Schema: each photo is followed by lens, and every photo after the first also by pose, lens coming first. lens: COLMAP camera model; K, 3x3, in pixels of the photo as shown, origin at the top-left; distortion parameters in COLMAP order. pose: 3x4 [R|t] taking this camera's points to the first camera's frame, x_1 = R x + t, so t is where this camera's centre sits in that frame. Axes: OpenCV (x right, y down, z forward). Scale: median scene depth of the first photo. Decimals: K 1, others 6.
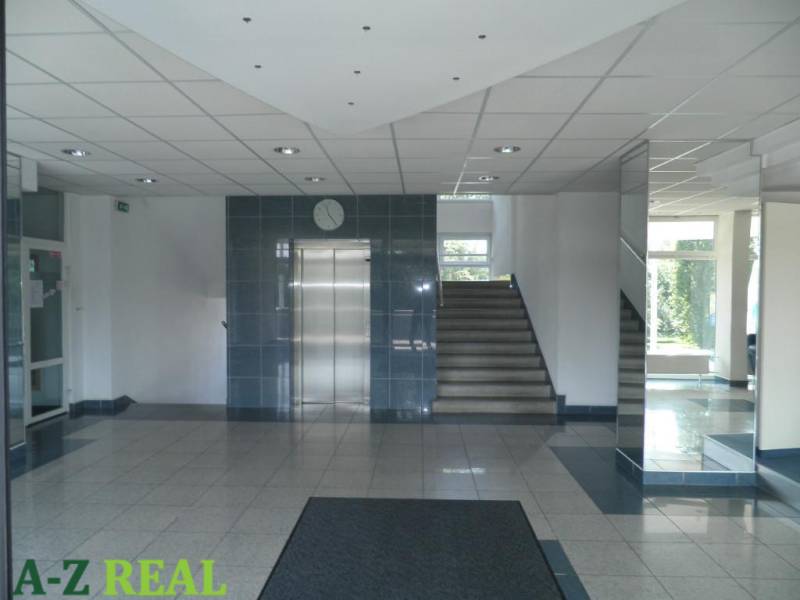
lens RADIAL K [[556.6, 0, 401.1], [0, 556.6, 299.1], [0, 0, 1]] dist [0.005266, 0.000927]
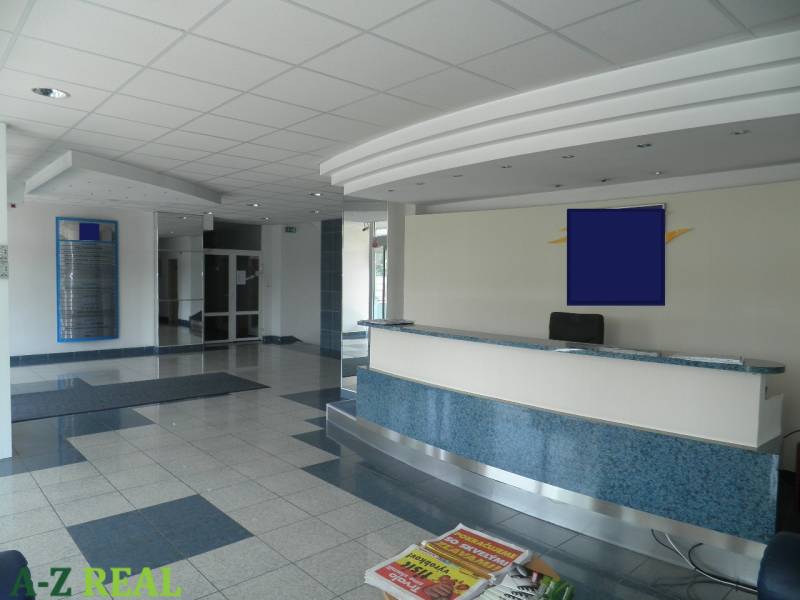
lens RADIAL K [[556.6, 0, 399.7], [0, 556.6, 301.0], [0, 0, 1]] dist [0.005266, 0.000927]
pose [[0.692611, 0.044023, -0.719967, 1.114358], [-0.029835, 0.999030, 0.032385, -0.006653], [0.720694, -0.000950, 0.693252, 0.016973]]
